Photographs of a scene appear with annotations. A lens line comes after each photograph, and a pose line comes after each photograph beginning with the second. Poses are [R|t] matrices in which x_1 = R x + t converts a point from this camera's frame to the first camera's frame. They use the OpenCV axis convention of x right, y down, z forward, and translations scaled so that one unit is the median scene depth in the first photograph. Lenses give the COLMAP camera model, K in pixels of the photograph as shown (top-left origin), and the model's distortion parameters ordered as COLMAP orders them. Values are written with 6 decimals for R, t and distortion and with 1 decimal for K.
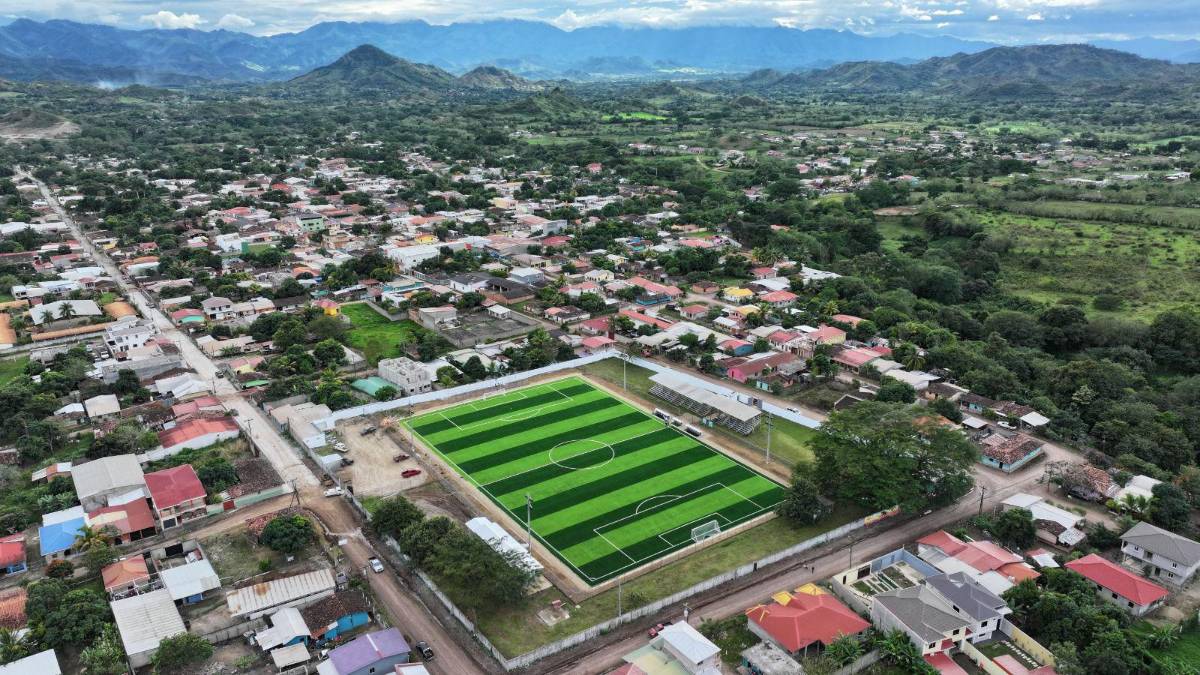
lens RADIAL K [[883.2, 0, 600.0], [0, 883.2, 337.5], [0, 0, 1]] dist [-0.000276, -0.000548]
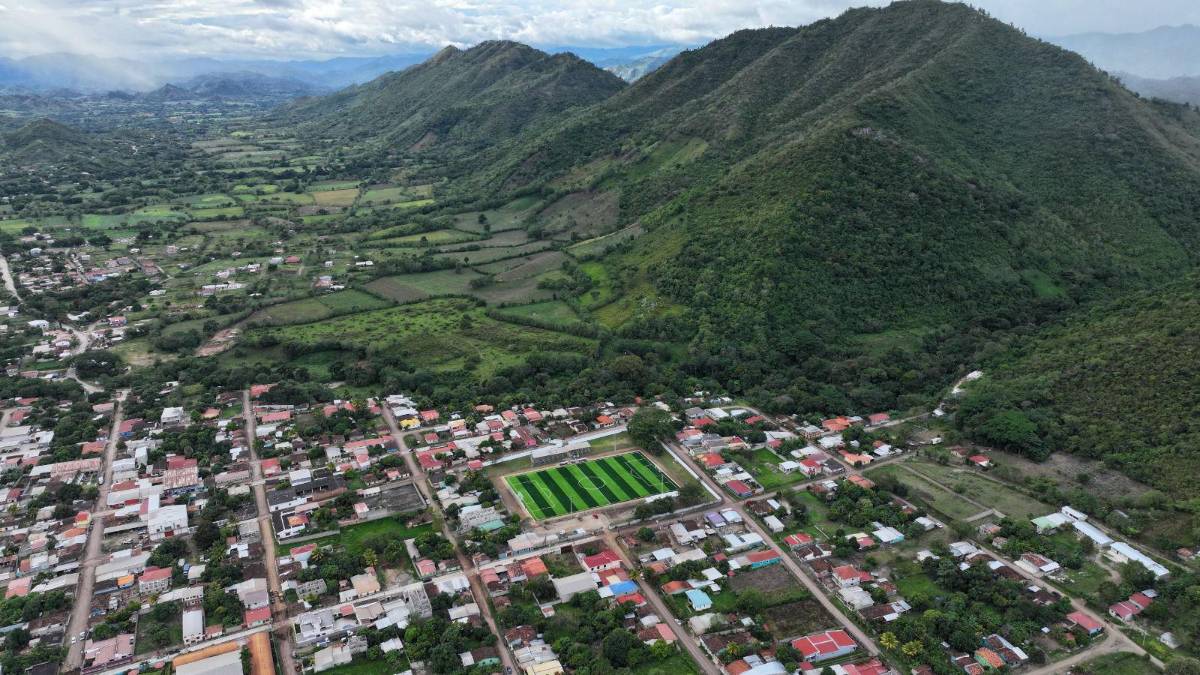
lens RADIAL K [[883.2, 0, 600.0], [0, 883.2, 337.5], [0, 0, 1]] dist [-0.000276, -0.000548]
pose [[0.183689, -0.312647, 0.931939, -1.927562], [0.293498, 0.922269, 0.251553, -0.759231], [-0.938146, 0.227315, 0.261172, 0.179458]]
